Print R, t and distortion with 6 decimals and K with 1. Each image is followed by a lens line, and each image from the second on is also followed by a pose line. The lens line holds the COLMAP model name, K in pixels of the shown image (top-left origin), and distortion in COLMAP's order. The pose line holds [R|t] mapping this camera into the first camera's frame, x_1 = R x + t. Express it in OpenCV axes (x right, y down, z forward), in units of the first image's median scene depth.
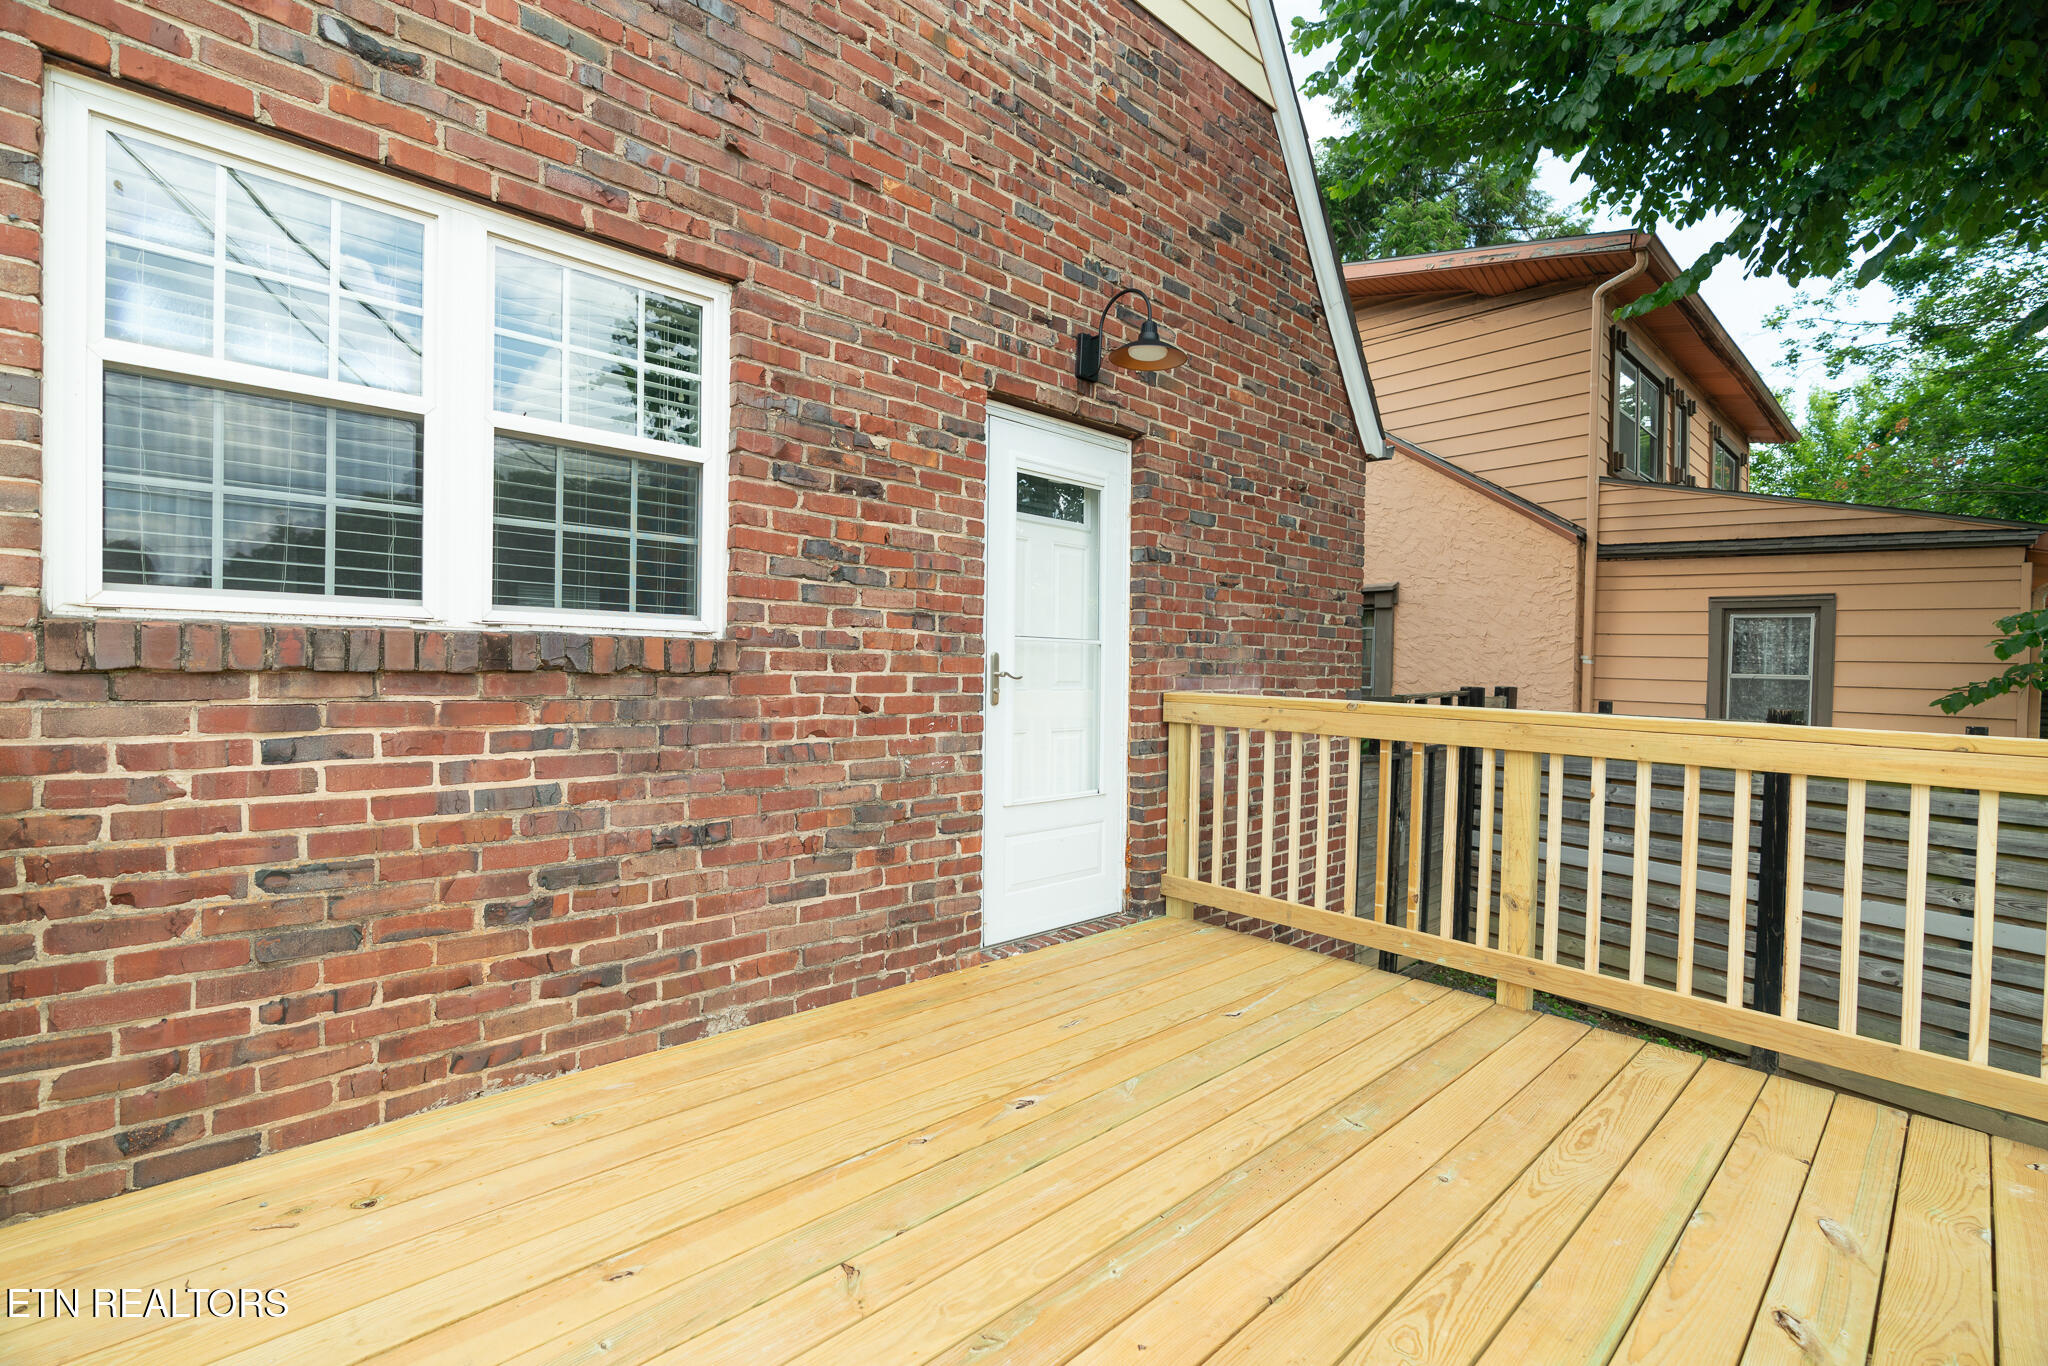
lens RADIAL K [[919.5, 0, 1019.9], [0, 919.5, 686.2], [0, 0, 1]] dist [-0.004584, 0.002325]
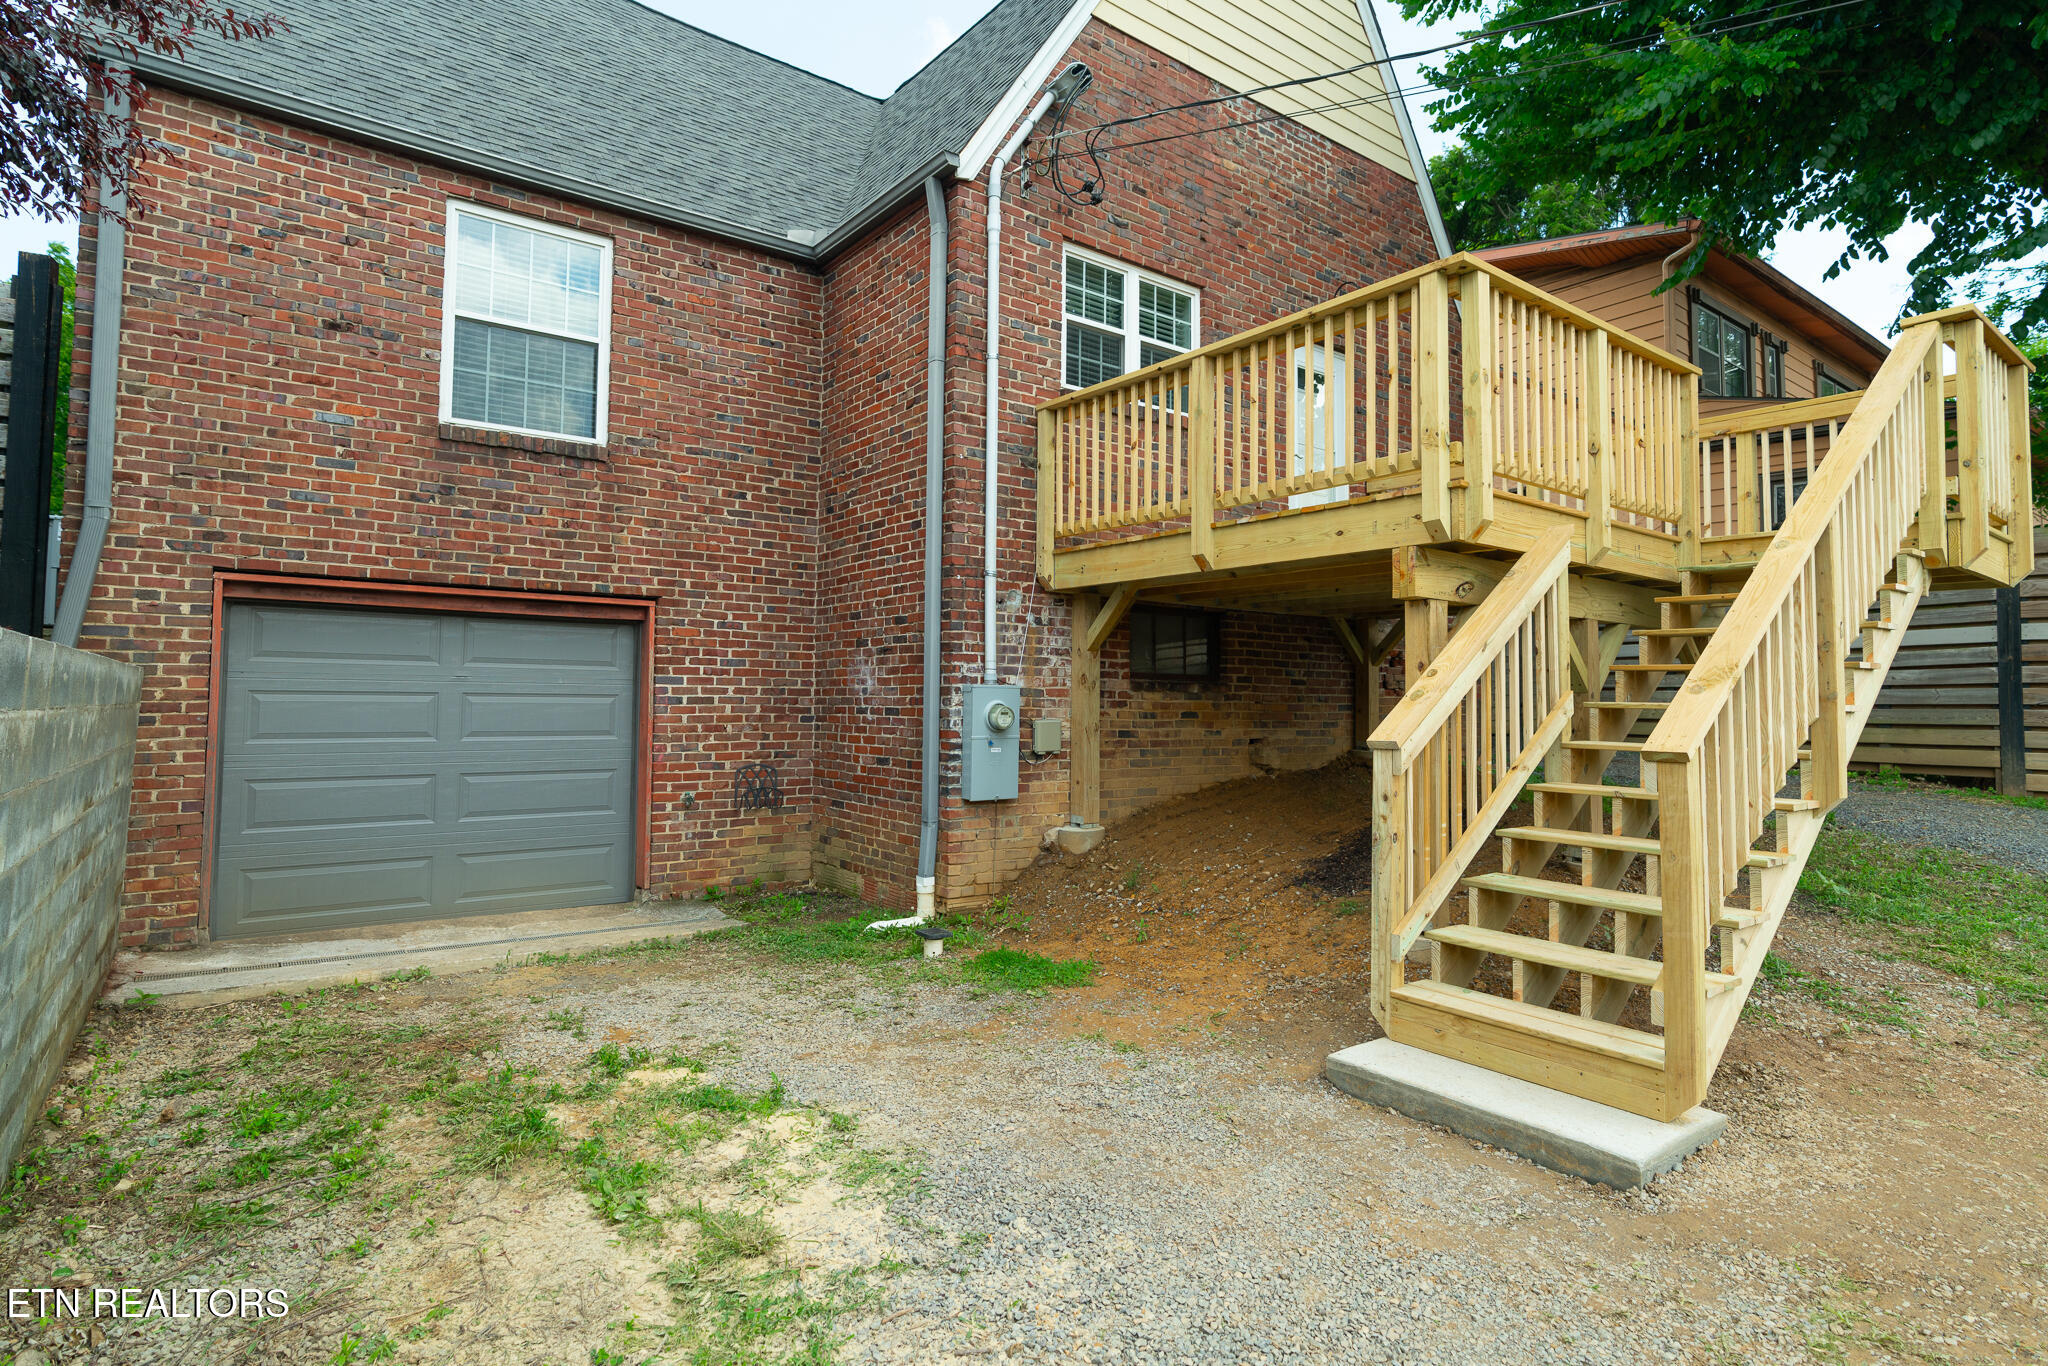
lens RADIAL K [[1058.9, 0, 1010.5], [0, 1058.9, 648.8], [0, 0, 1]] dist [0.003229, 0.000000]
pose [[0.992884, -0.012213, -0.118457, -0.348655], [0.003263, 0.997144, -0.075457, 0.556678], [0.119040, 0.074533, 0.990088, -1.357436]]
